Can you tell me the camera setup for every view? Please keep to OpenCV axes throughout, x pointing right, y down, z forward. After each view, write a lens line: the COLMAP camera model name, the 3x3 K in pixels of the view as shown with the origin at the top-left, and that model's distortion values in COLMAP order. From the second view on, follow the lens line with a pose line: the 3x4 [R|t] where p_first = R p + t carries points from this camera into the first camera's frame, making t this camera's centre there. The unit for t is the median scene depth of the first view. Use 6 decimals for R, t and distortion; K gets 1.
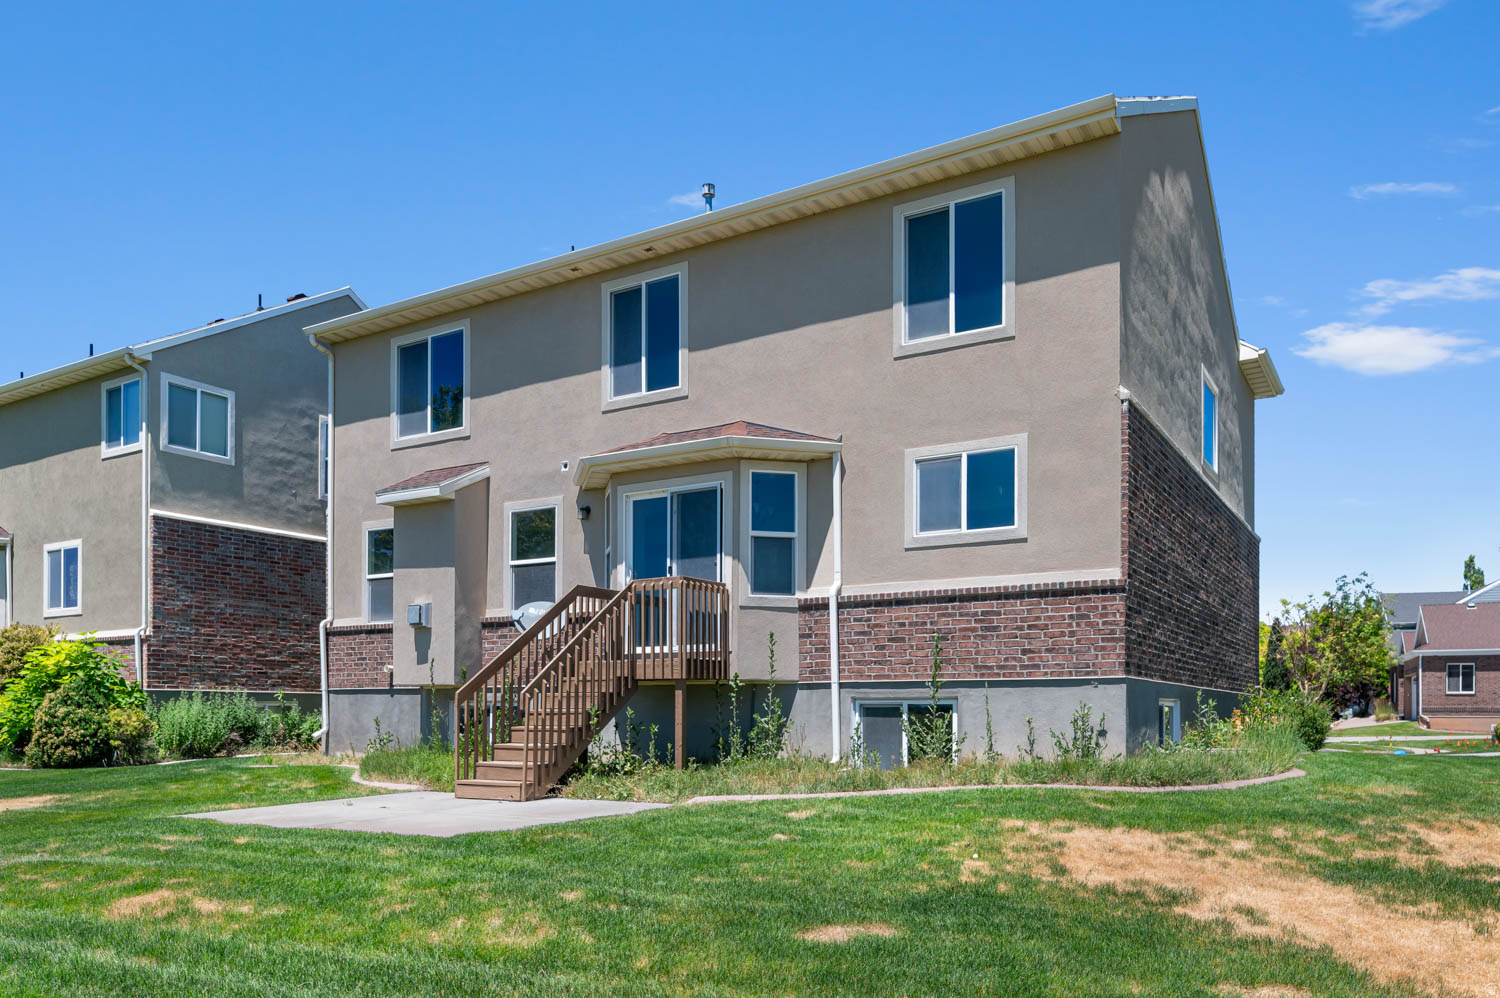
lens RADIAL K [[1019.8, 0, 644.7], [0, 1019.8, 499.7], [0, 0, 1]] dist [0.000464, -0.001018]
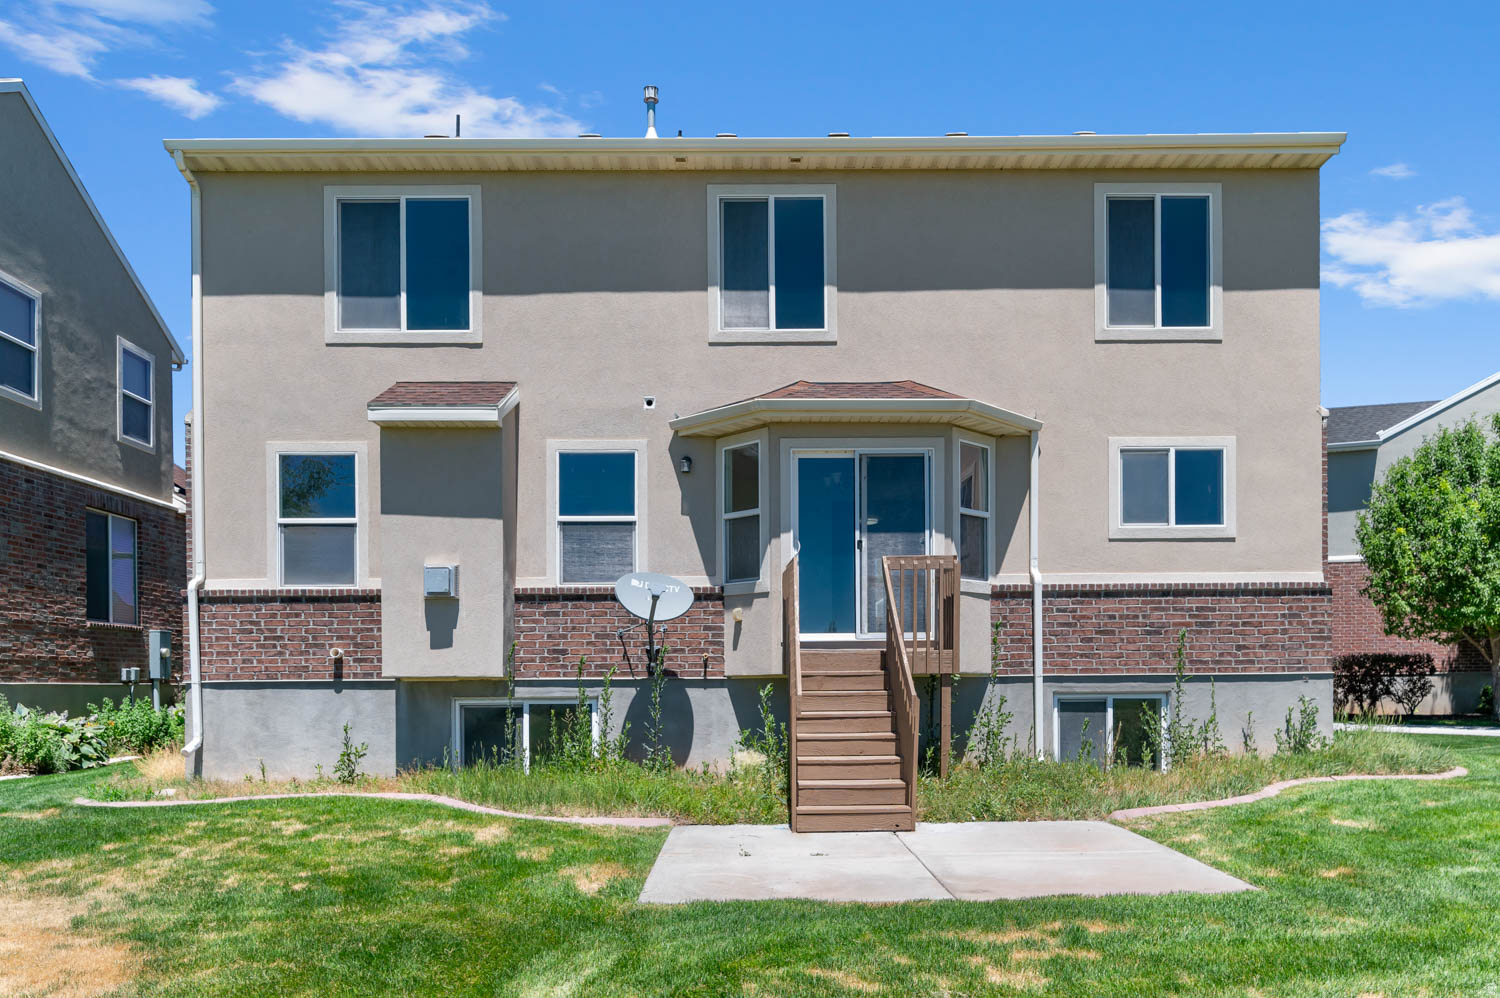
lens RADIAL K [[1045.9, 0, 605.5], [0, 1045.9, 533.0], [0, 0, 1]] dist [0.002491, 0.001215]
pose [[0.844032, 0.081940, 0.529996, -0.651960], [-0.100276, 0.994942, 0.005869, 0.081700], [-0.526835, -0.058100, 0.847980, 0.397613]]
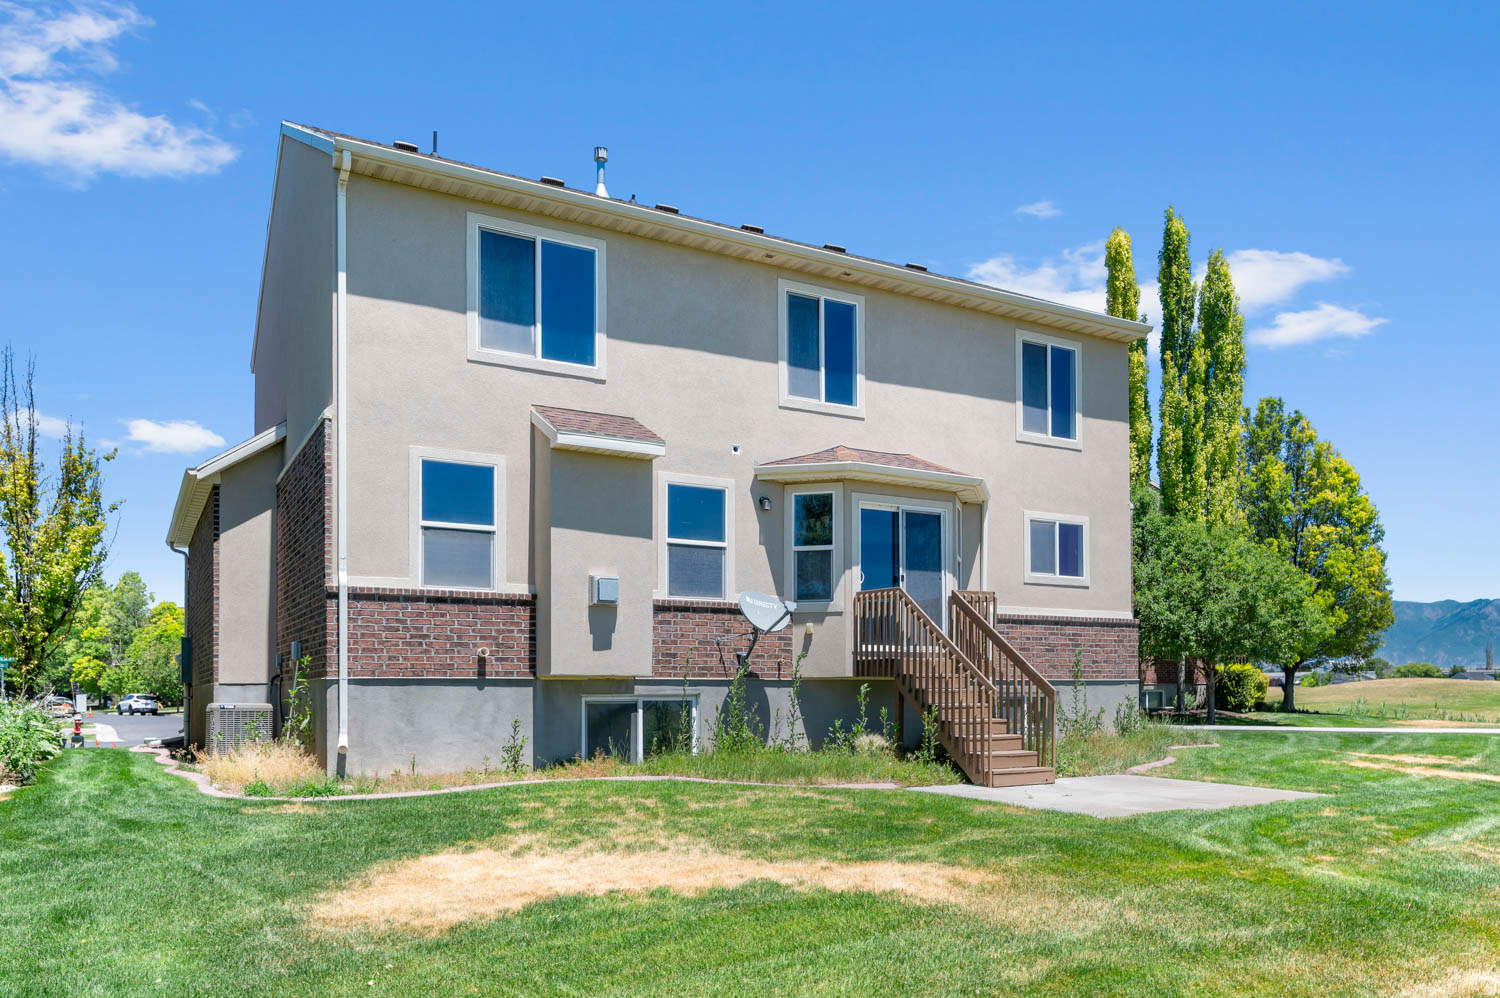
lens RADIAL K [[1019.8, 0, 644.7], [0, 1019.8, 499.7], [0, 0, 1]] dist [0.000464, -0.001018]
pose [[0.516618, 0.164351, 0.840294, -1.130049], [-0.162570, 0.982380, -0.092192, 0.142127], [-0.840640, -0.088979, 0.534235, 0.686344]]
